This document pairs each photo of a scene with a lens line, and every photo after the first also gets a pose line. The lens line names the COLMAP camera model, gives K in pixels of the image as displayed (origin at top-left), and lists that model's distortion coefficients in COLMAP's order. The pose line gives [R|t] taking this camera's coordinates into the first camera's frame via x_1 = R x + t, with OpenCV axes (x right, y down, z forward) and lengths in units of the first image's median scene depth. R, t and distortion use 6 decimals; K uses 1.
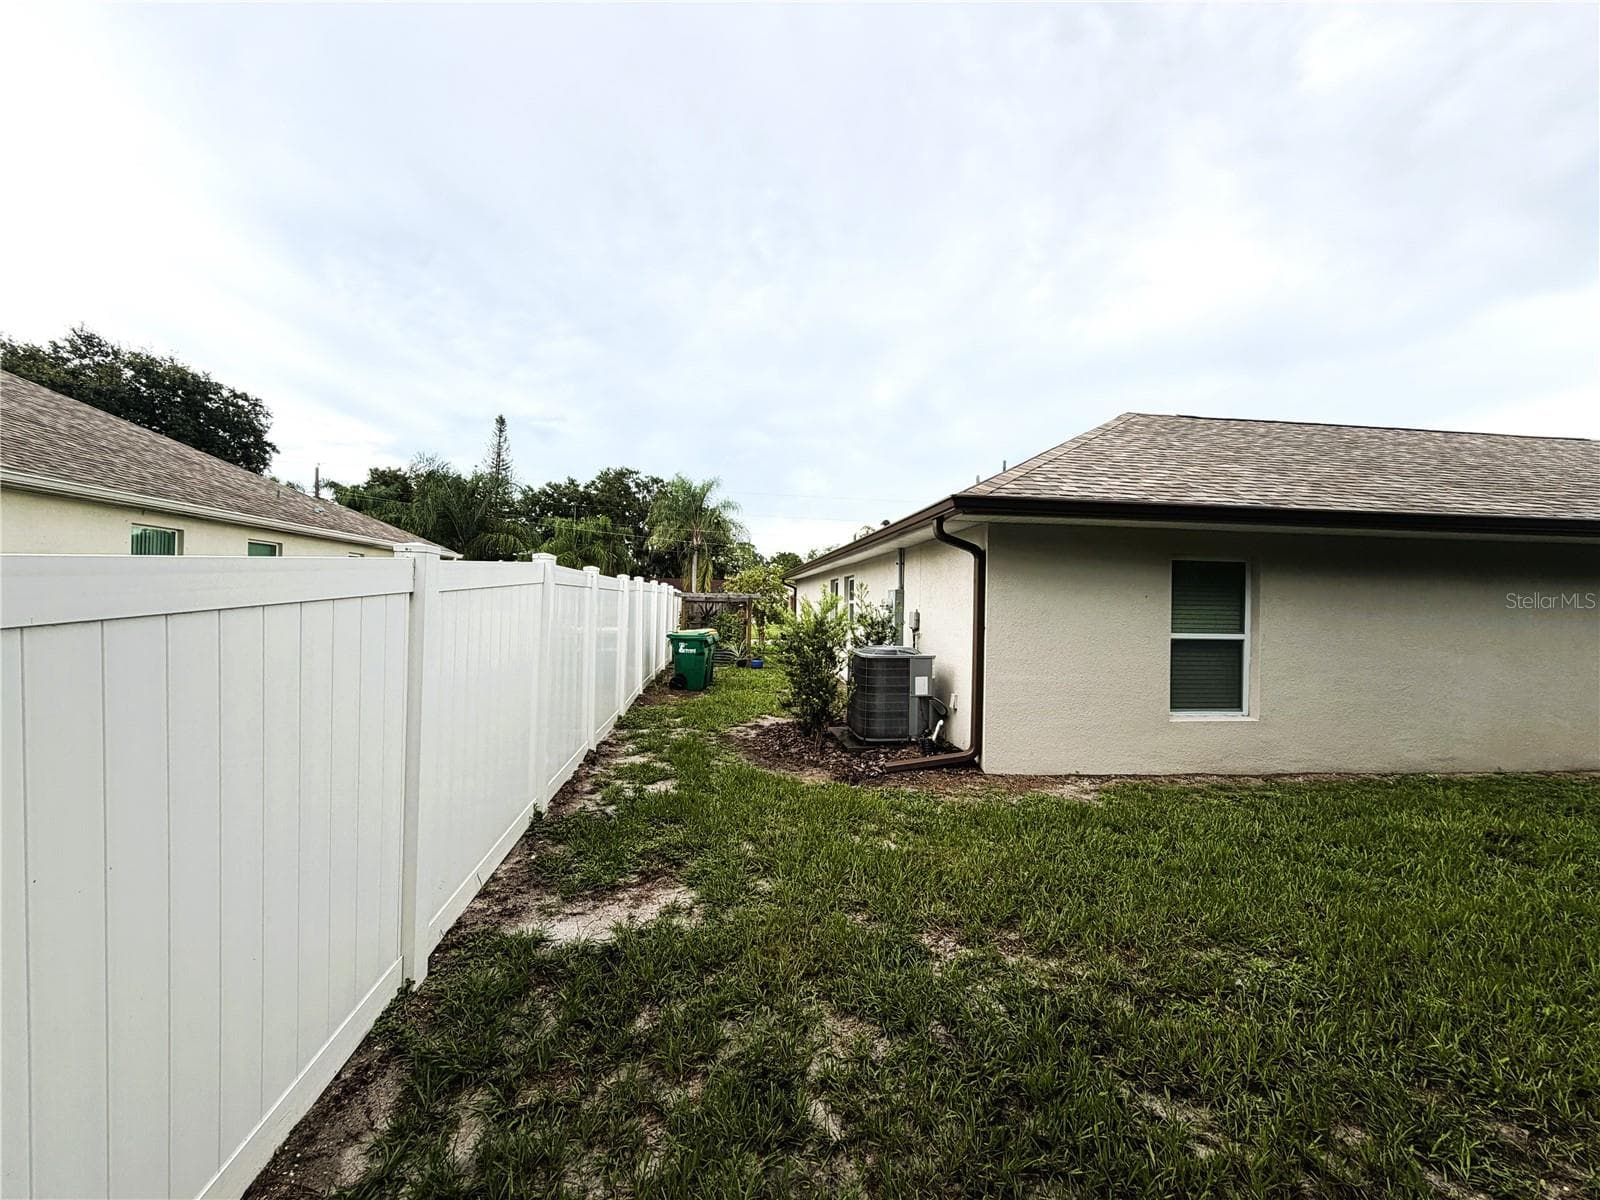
lens RADIAL K [[630.4, 0, 800.0], [0, 630.4, 600.0], [0, 0, 1]] dist [0.000887, 0.000069]
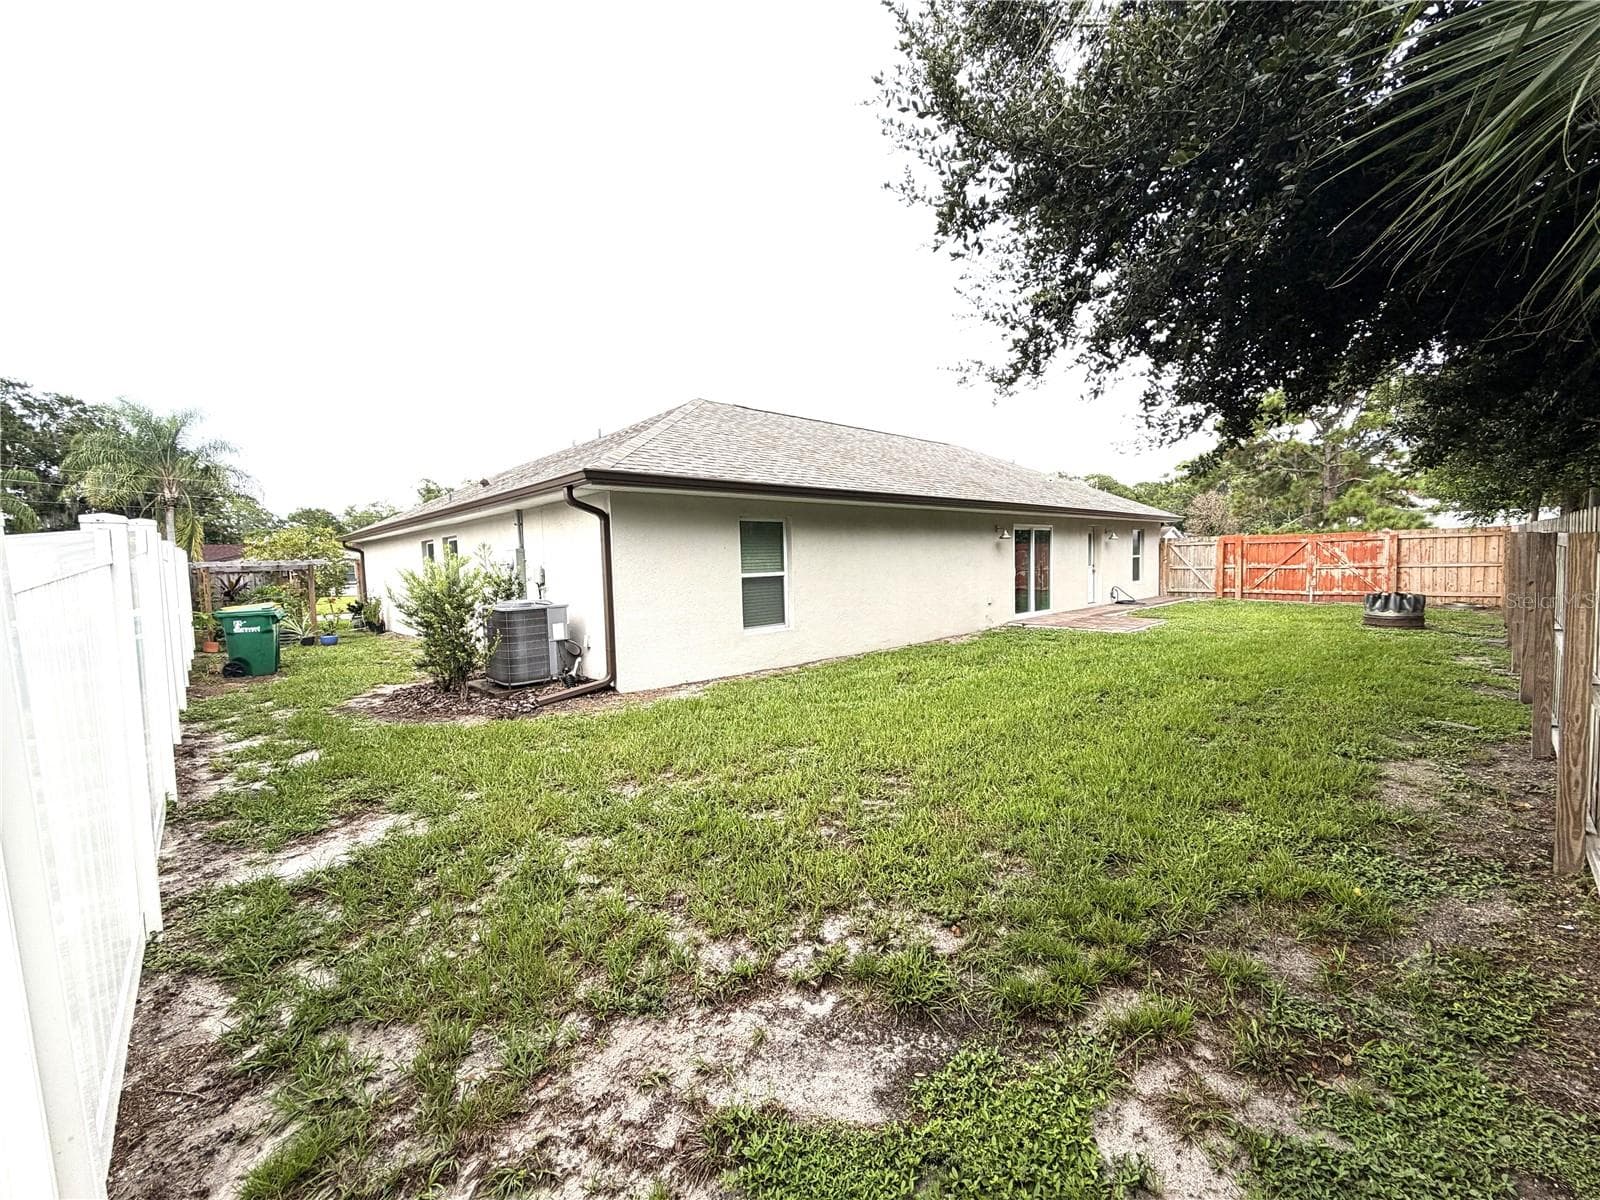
lens RADIAL K [[630.4, 0, 800.0], [0, 630.4, 600.0], [0, 0, 1]] dist [0.000887, 0.000069]
pose [[0.799480, -0.080245, 0.595308, -0.140433], [0.039682, 0.995927, 0.080956, 0.003125], [-0.599380, -0.041100, 0.799409, -0.191800]]
